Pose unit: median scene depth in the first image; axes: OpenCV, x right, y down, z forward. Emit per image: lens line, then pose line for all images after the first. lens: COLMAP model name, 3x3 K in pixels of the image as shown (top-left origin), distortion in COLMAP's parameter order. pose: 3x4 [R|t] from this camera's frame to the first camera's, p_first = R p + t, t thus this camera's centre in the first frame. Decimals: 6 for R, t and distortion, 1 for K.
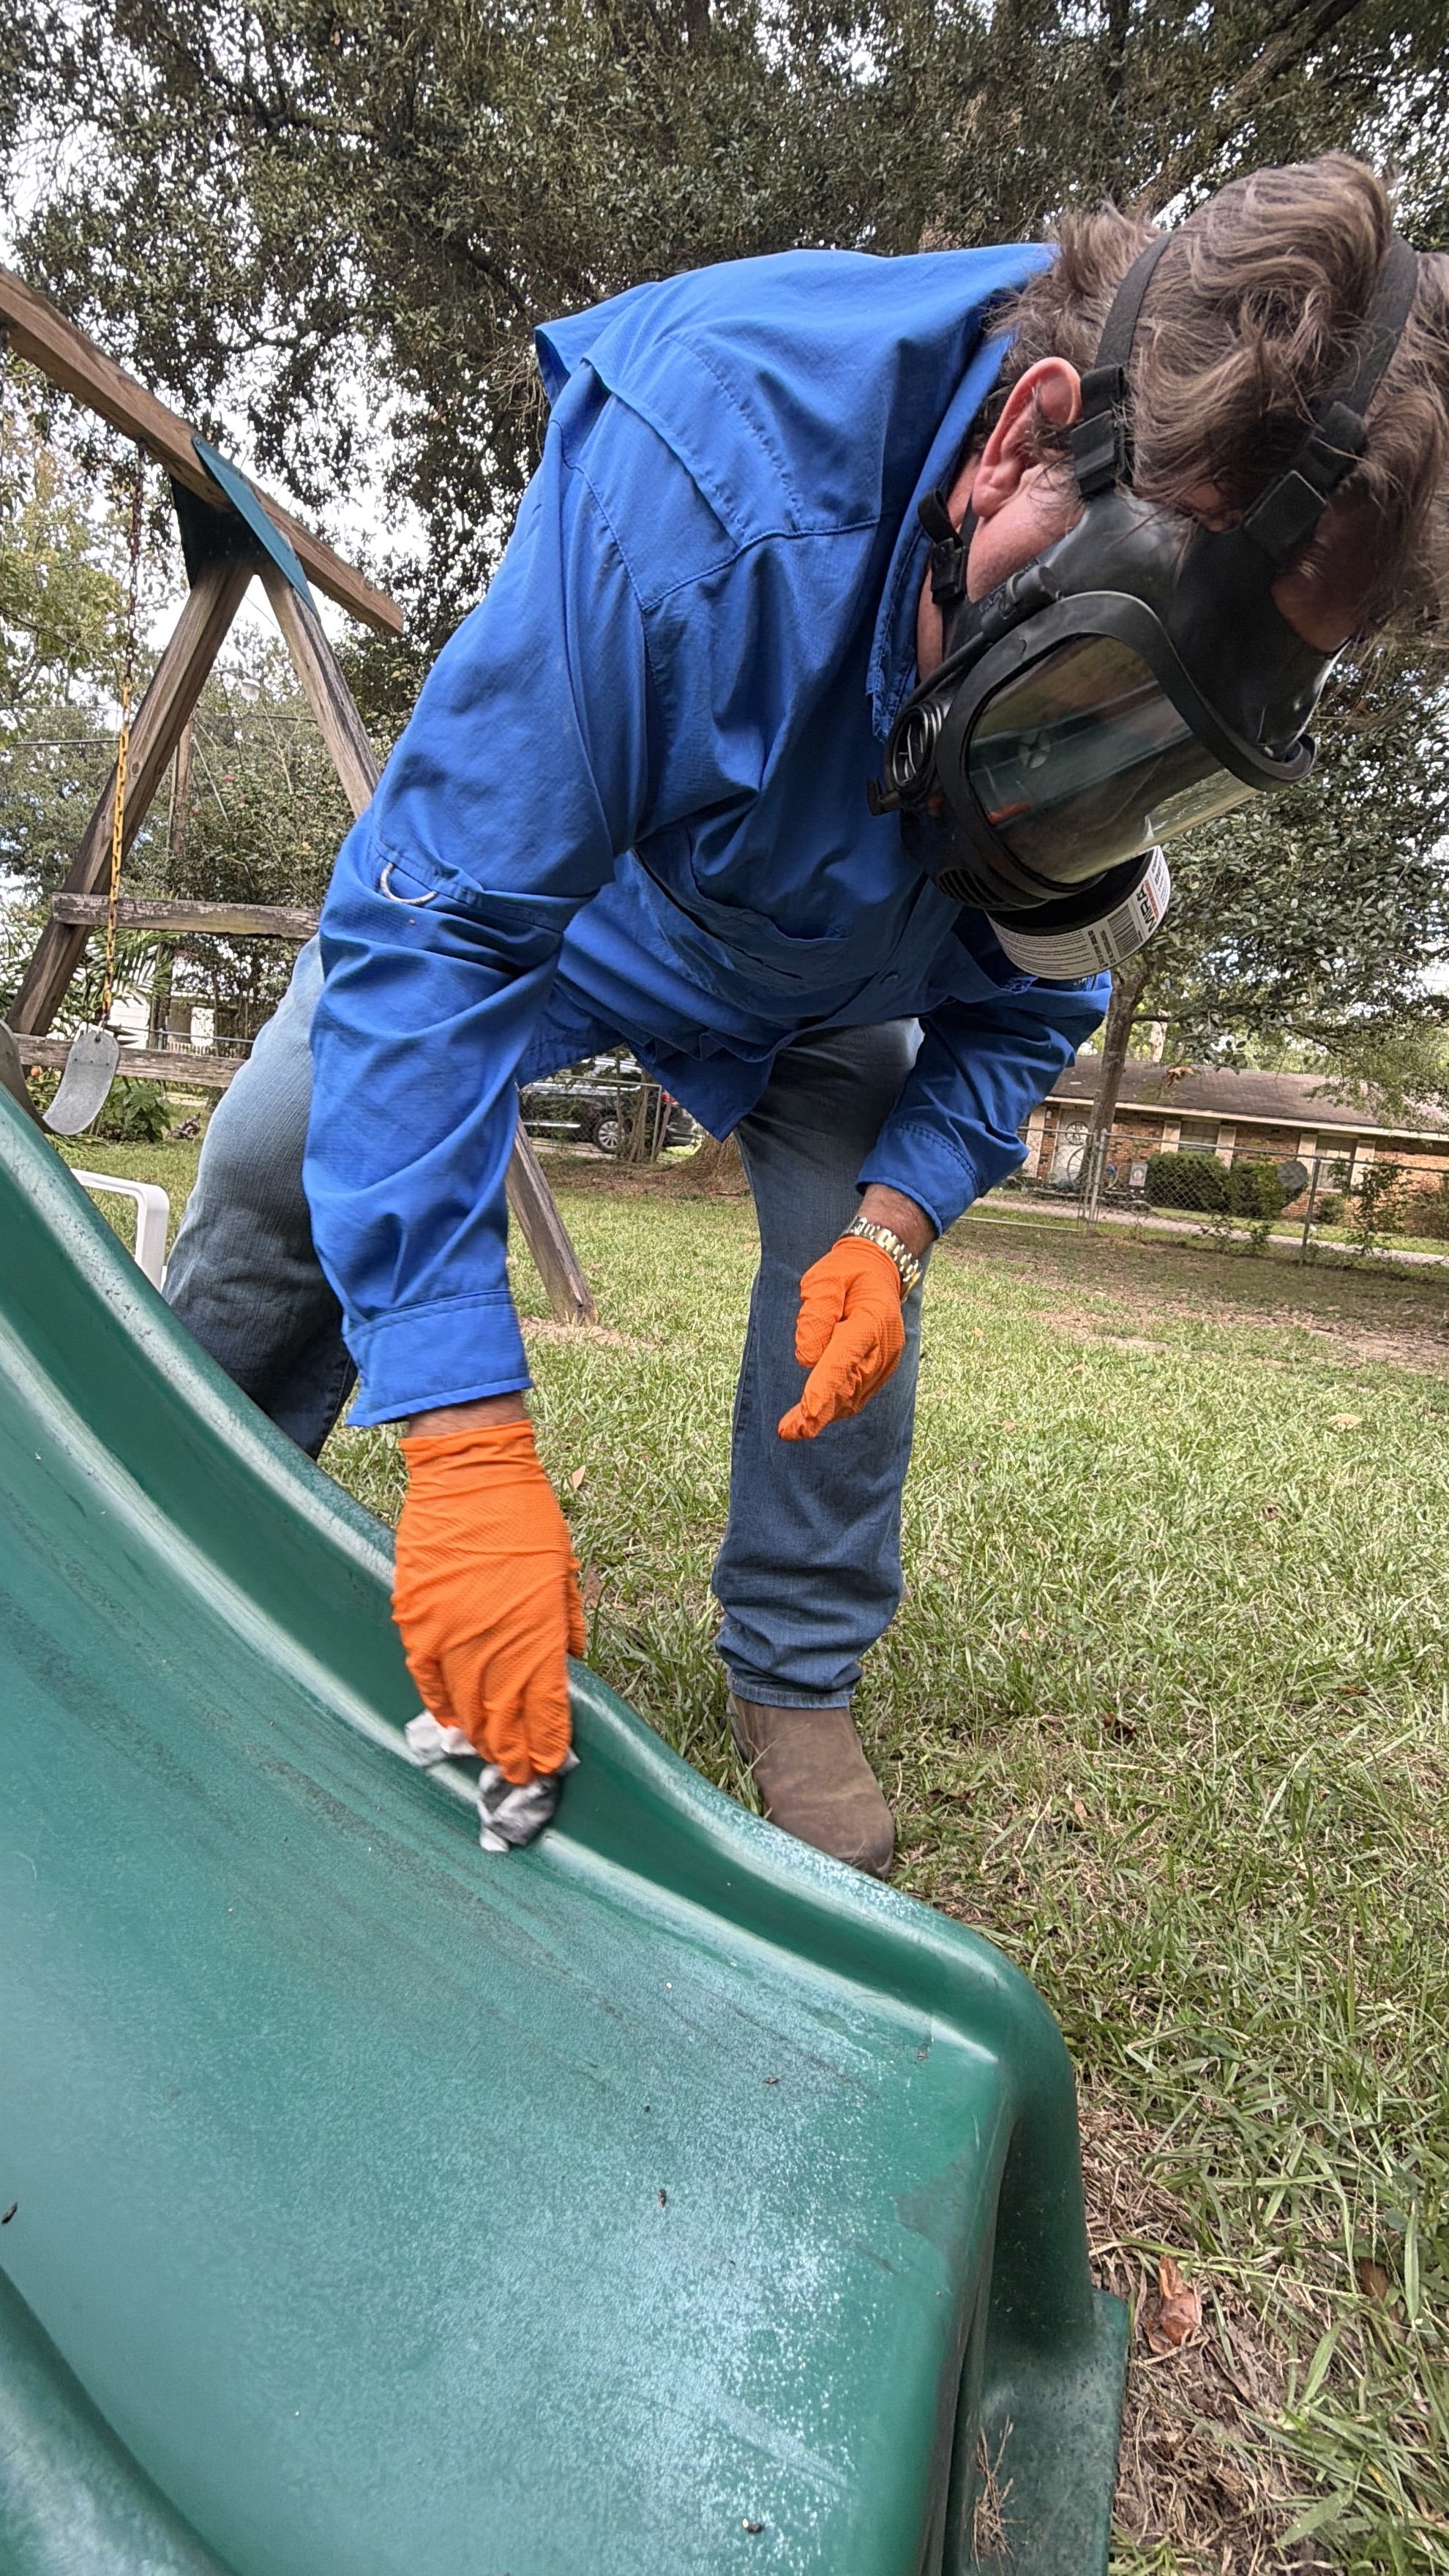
lens RADIAL K [[1193.3, 0, 741.7], [0, 1193.3, 1291.9], [0, 0, 1]] dist [-0.001899, -0.000247]
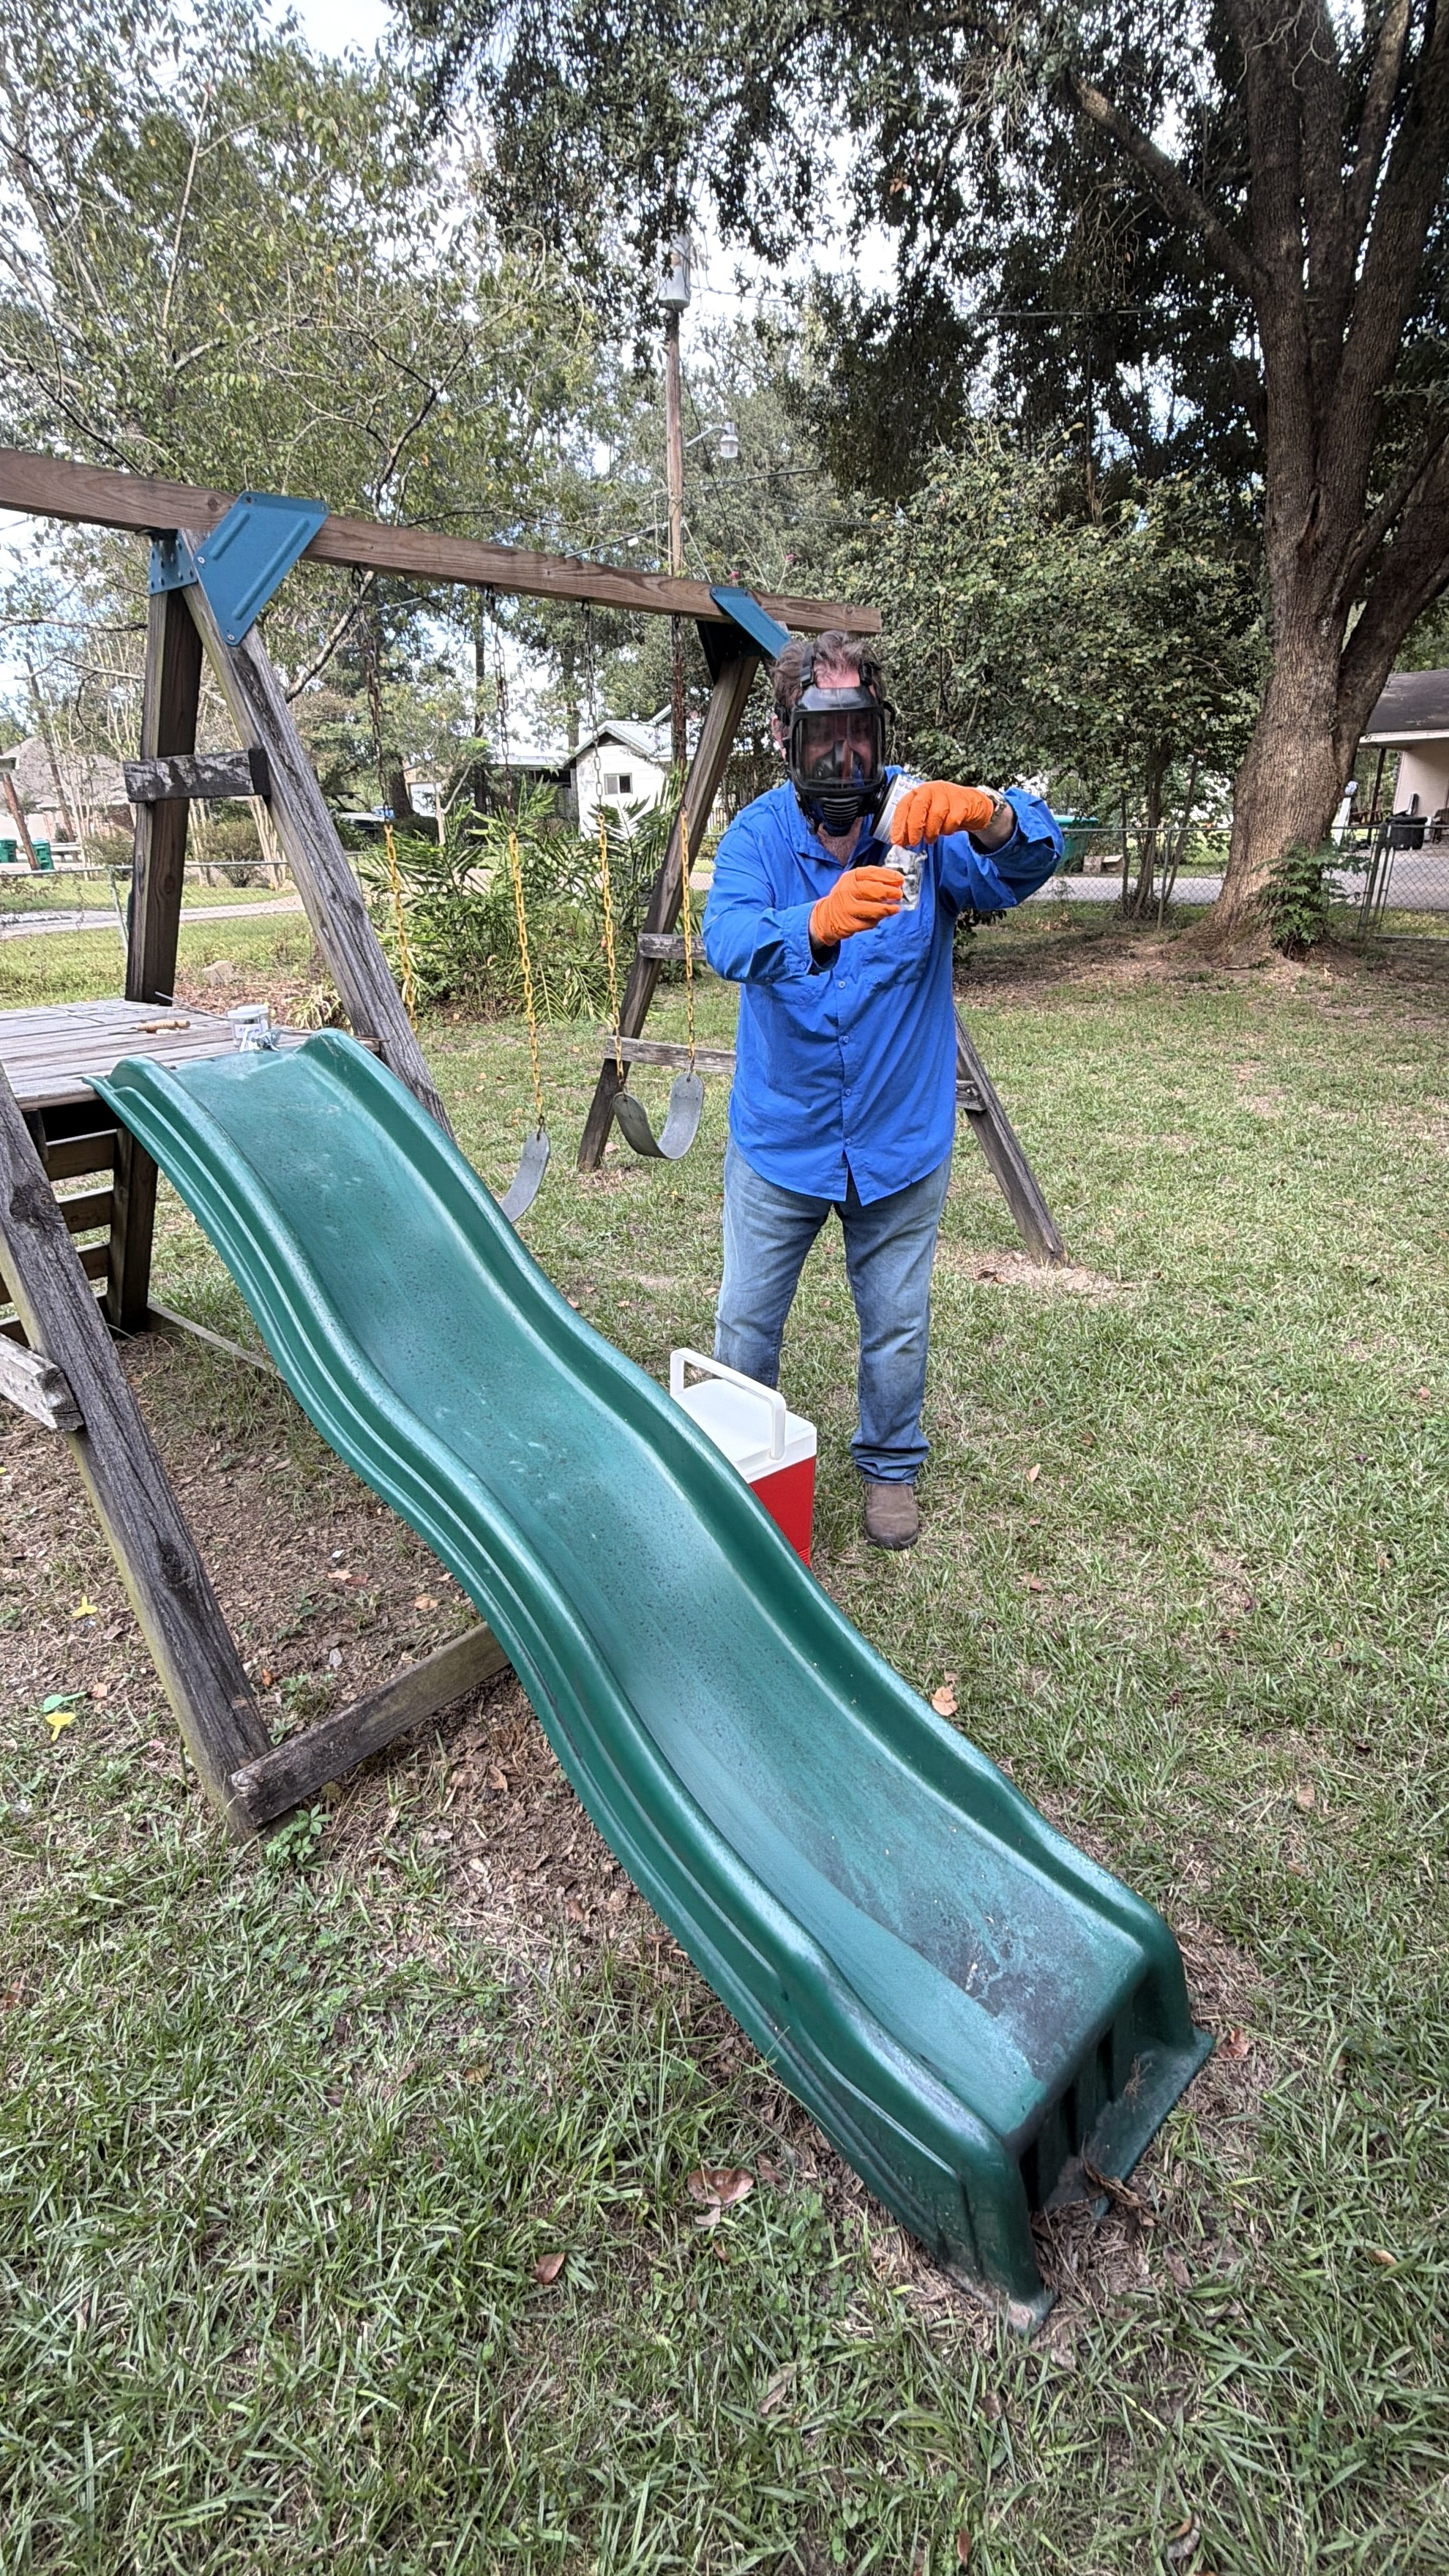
lens RADIAL K [[1203.2, 0, 724.5], [0, 1203.2, 1303.2], [0, 0, 1]] dist [-0.001651, 0.000102]
pose [[0.907042, 0.019749, -0.420577, 0.059573], [0.087325, 0.968355, 0.233803, -0.186371], [0.411886, -0.248796, 0.876613, -0.180435]]
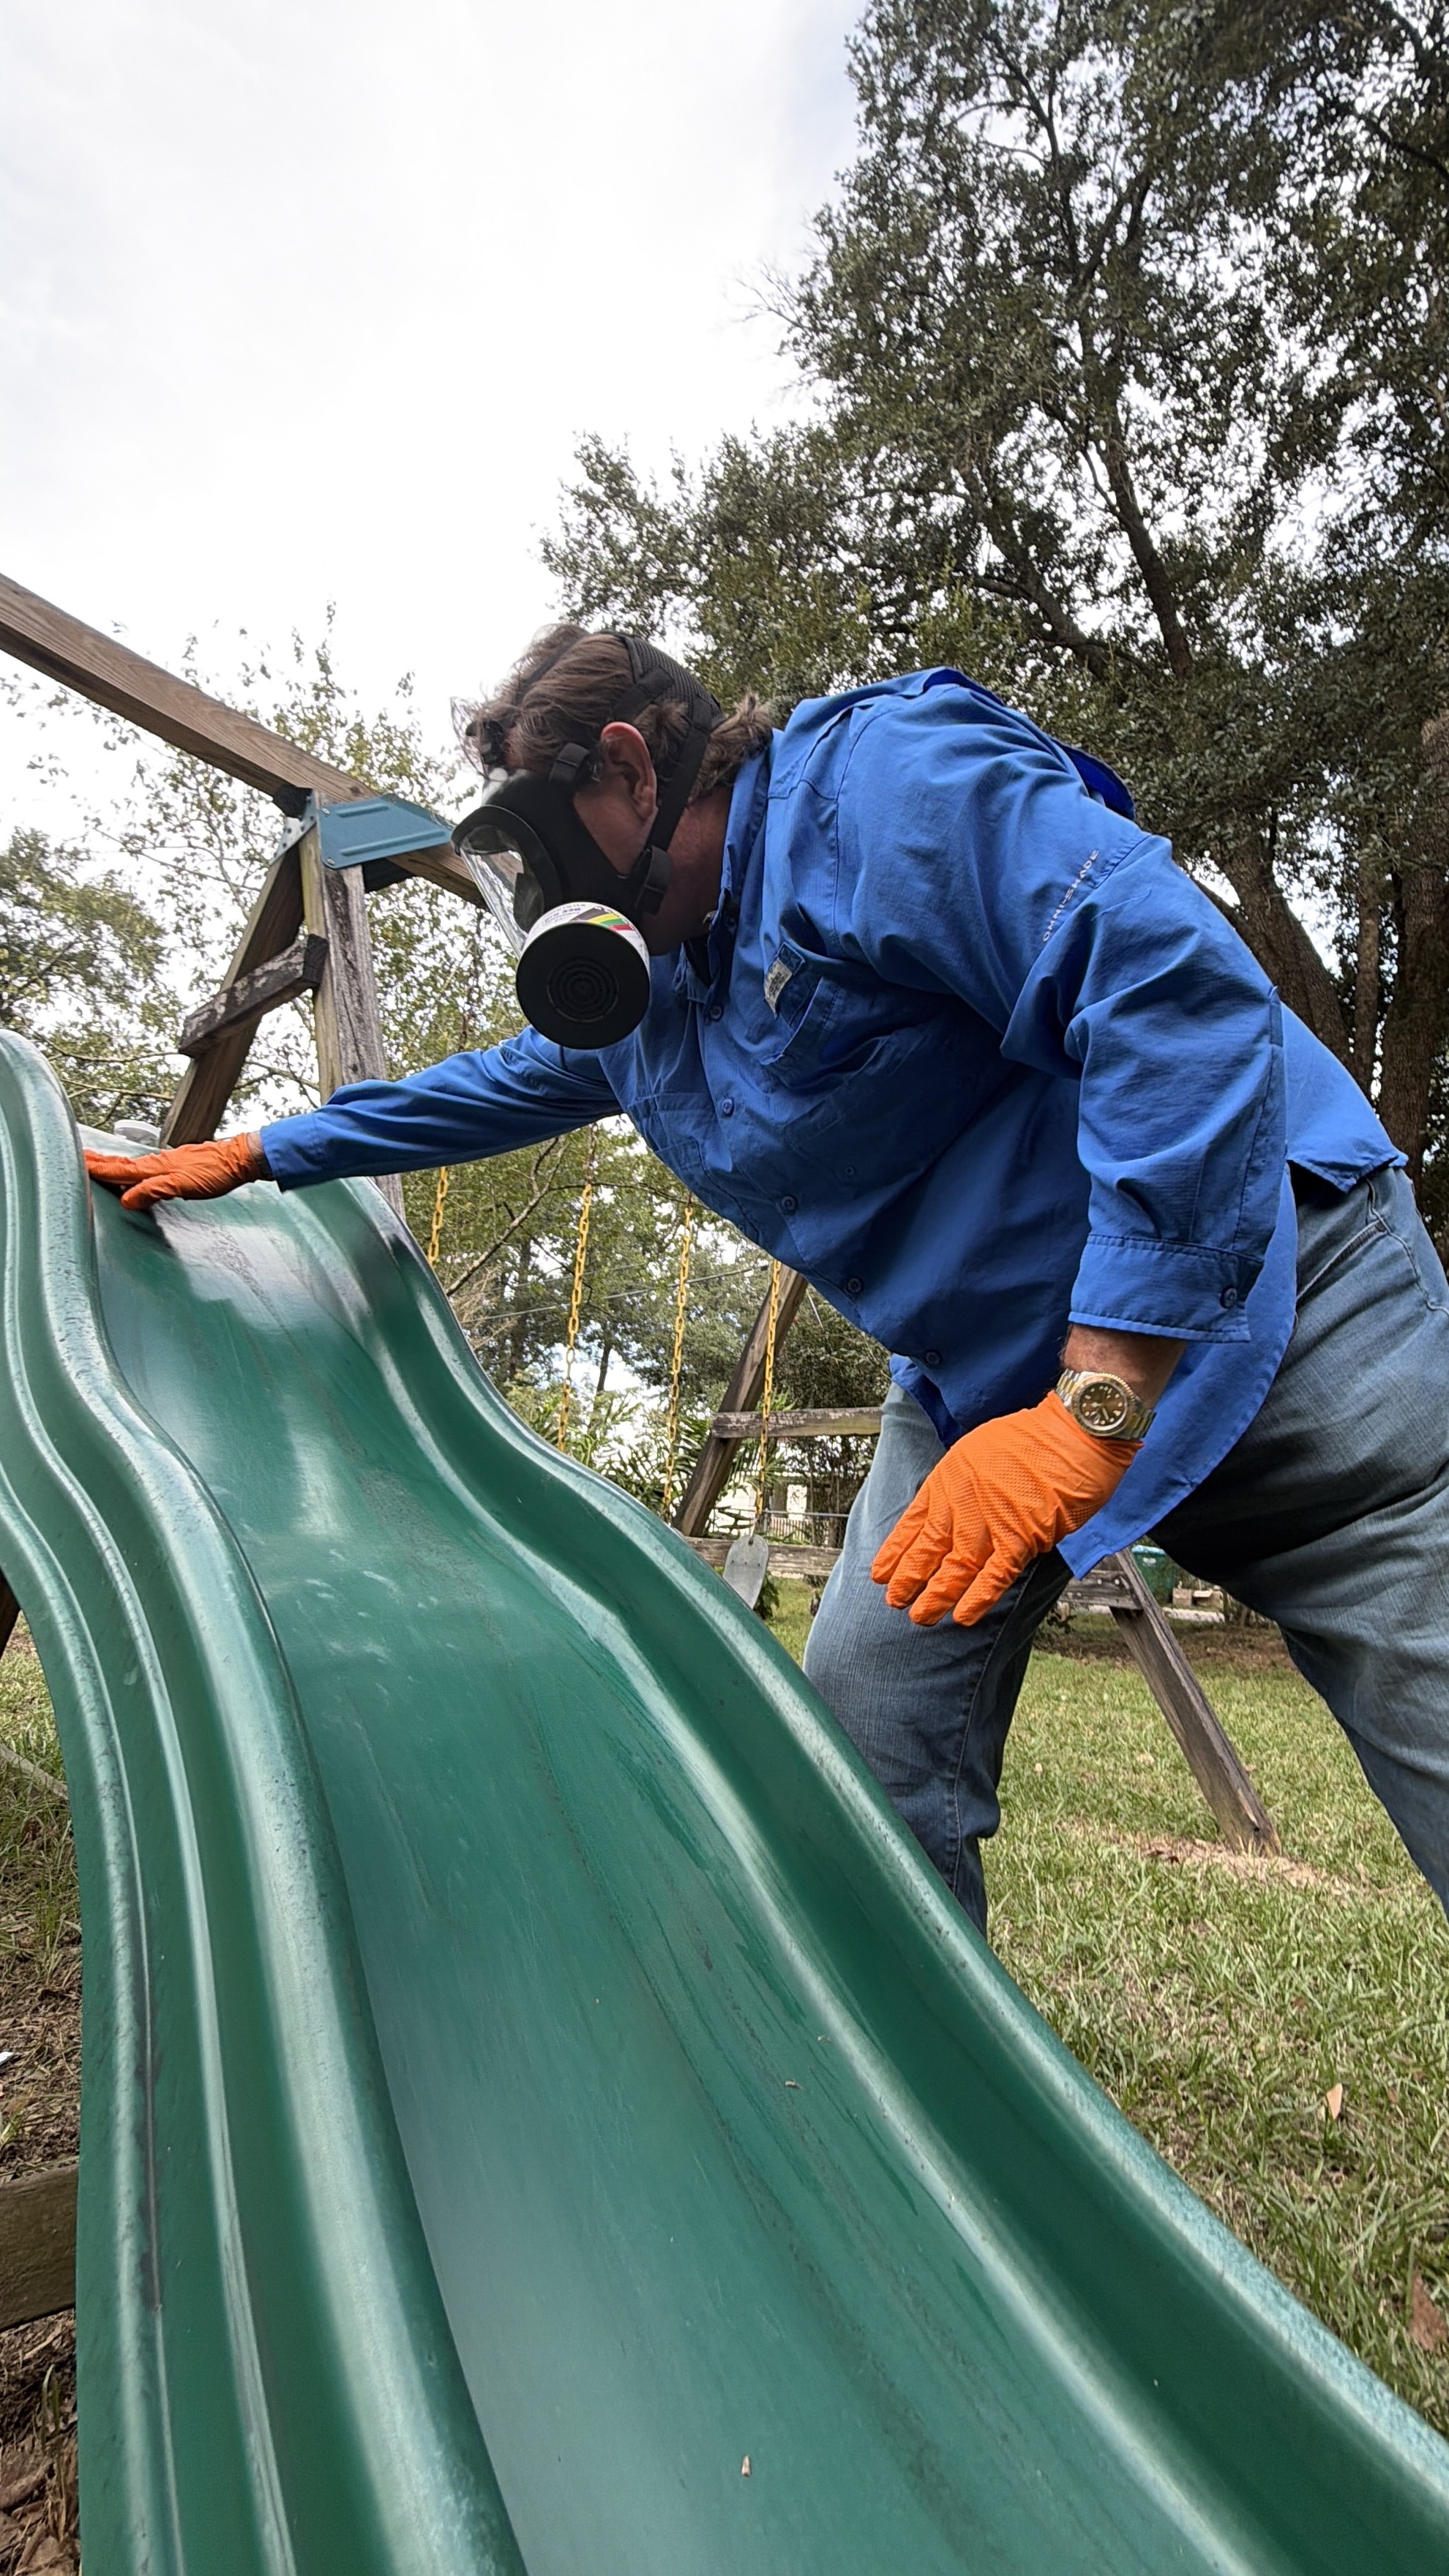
lens RADIAL K [[1191.7, 0, 723.3], [0, 1191.7, 1278.4], [0, 0, 1]] dist [0.000575, 0.000353]
pose [[0.888799, -0.148093, -0.433711, -0.033708], [-0.026880, 0.927878, -0.371914, -0.018984], [0.457509, 0.342215, 0.820716, -0.000554]]
